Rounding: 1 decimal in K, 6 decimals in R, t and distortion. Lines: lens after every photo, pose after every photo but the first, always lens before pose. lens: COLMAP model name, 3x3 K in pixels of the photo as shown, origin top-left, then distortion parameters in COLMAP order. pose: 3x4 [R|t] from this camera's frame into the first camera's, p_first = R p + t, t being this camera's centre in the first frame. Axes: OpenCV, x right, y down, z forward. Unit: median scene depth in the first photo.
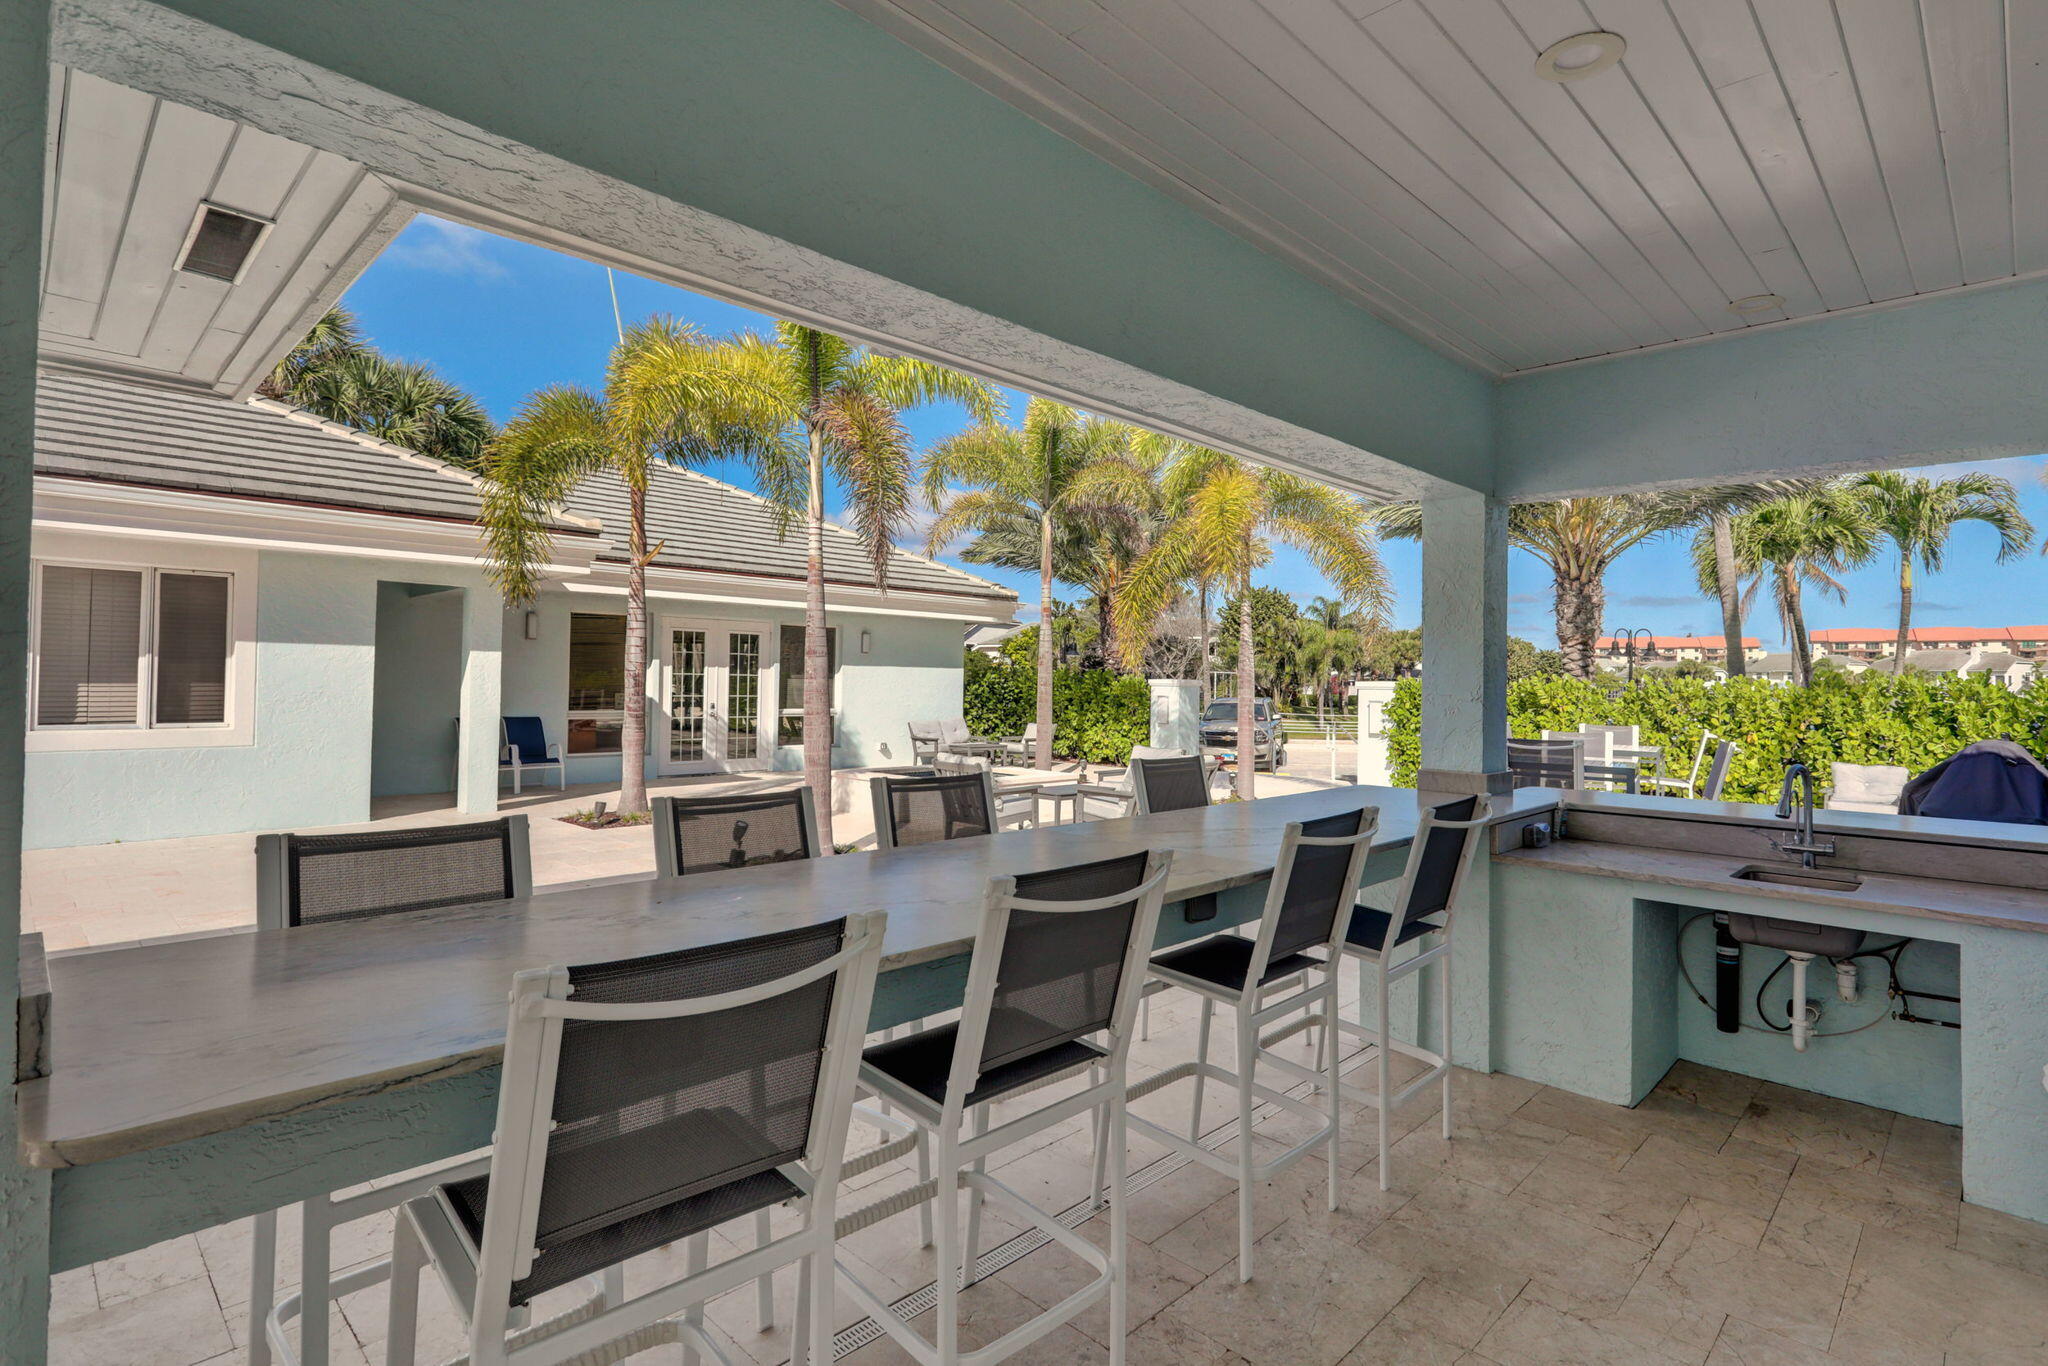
lens RADIAL K [[968.6, 0, 1024.3], [0, 968.6, 721.2], [0, 0, 1]] dist [0.003684, 0.000869]
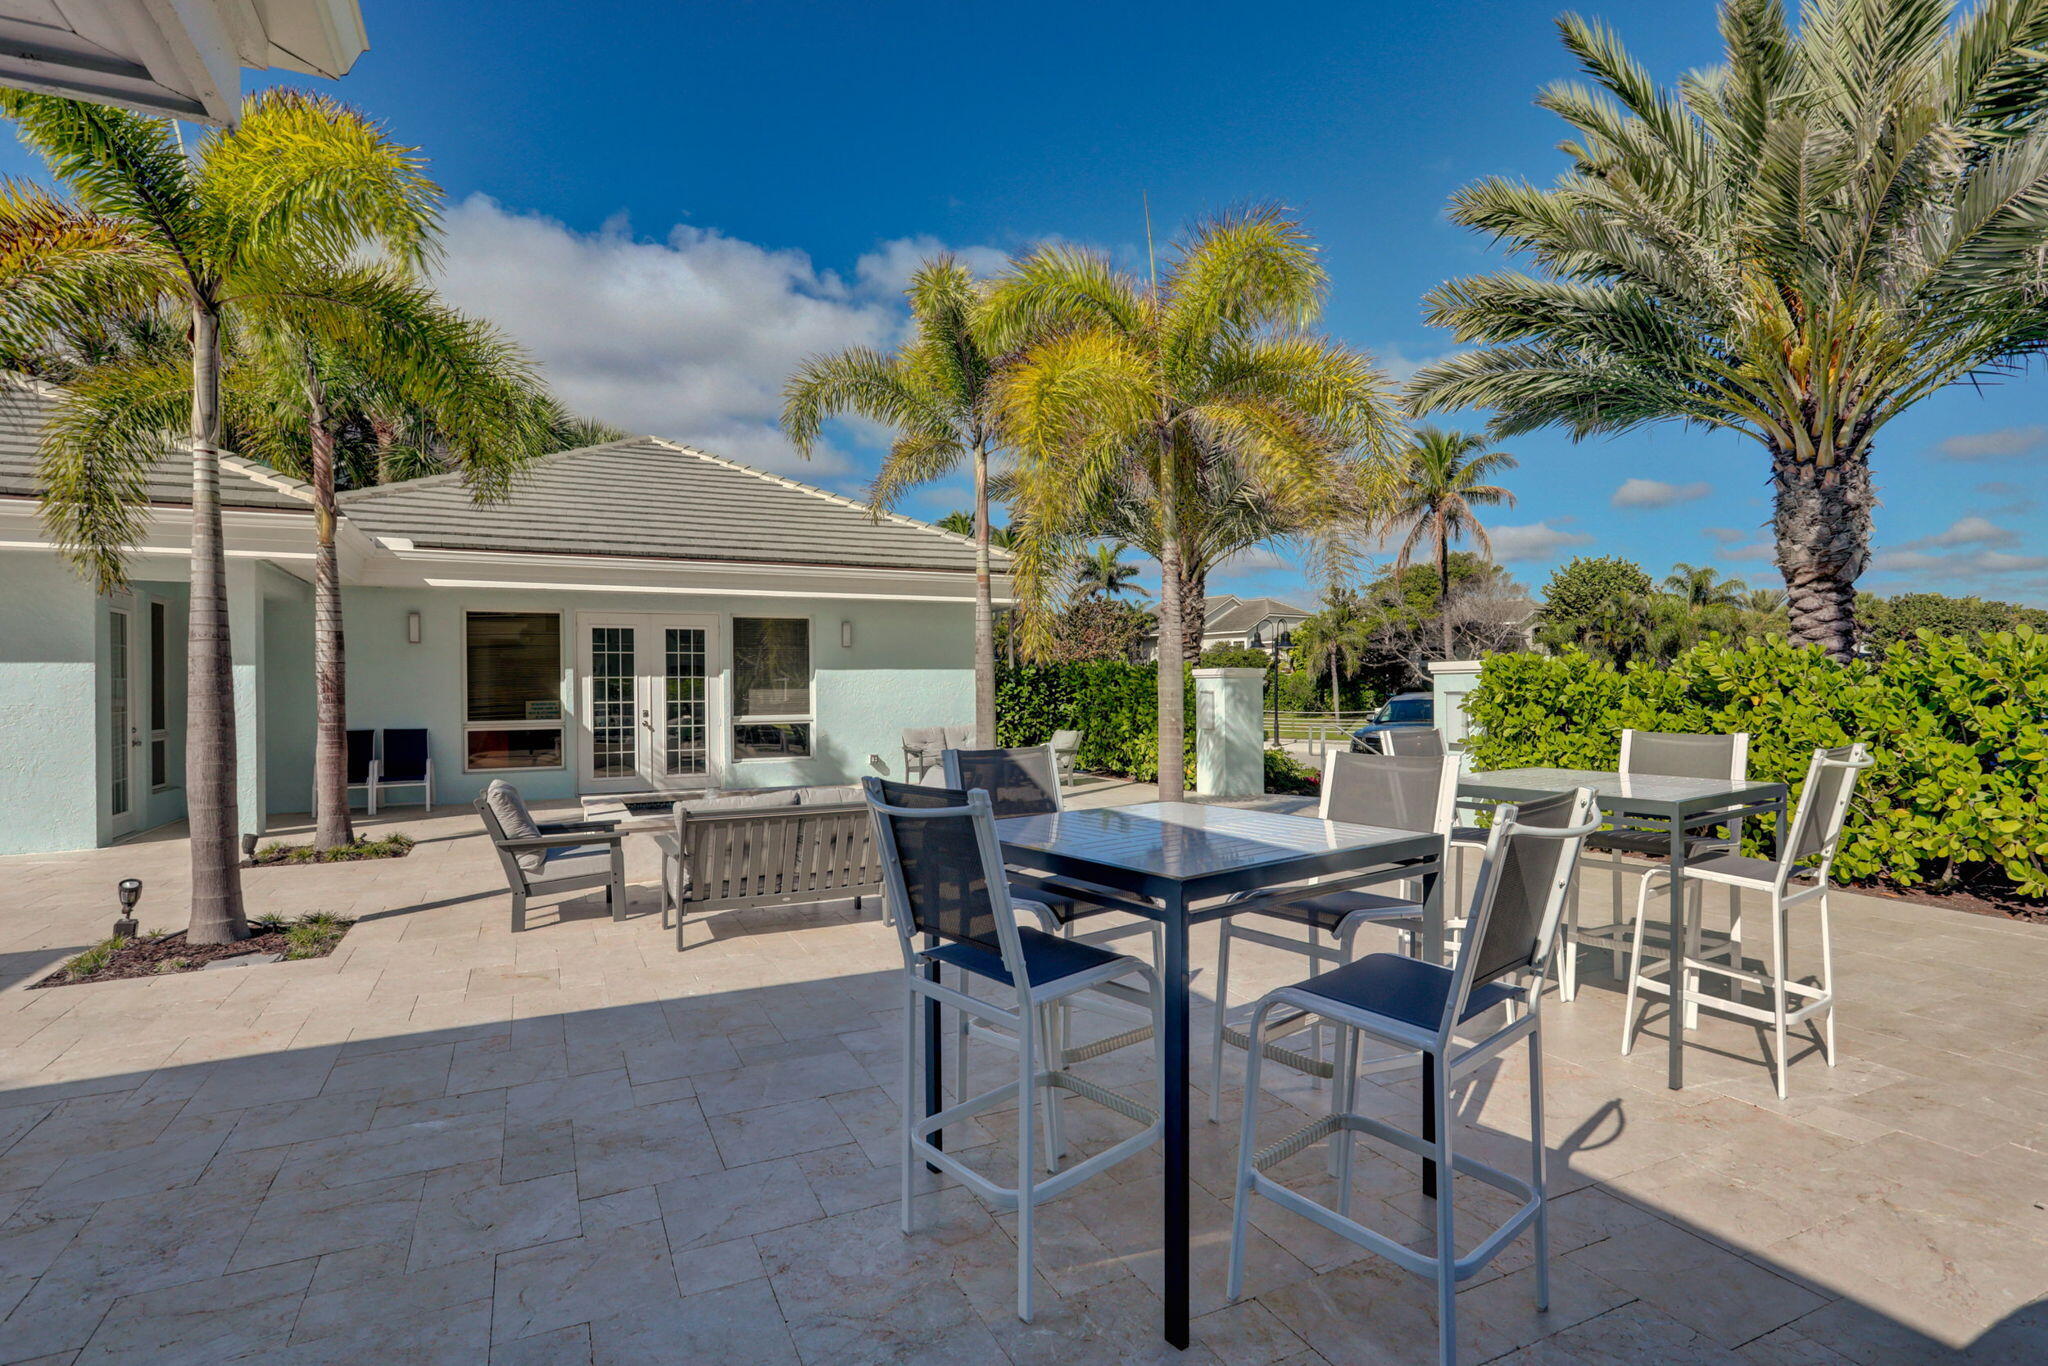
lens RADIAL K [[968.6, 0, 1024.3], [0, 968.6, 721.2], [0, 0, 1]] dist [0.003684, 0.000869]
pose [[0.940394, -0.011054, -0.339907, 0.296092], [0.009665, 0.999937, -0.005779, -0.000895], [0.339950, 0.002149, 0.940441, 0.292655]]
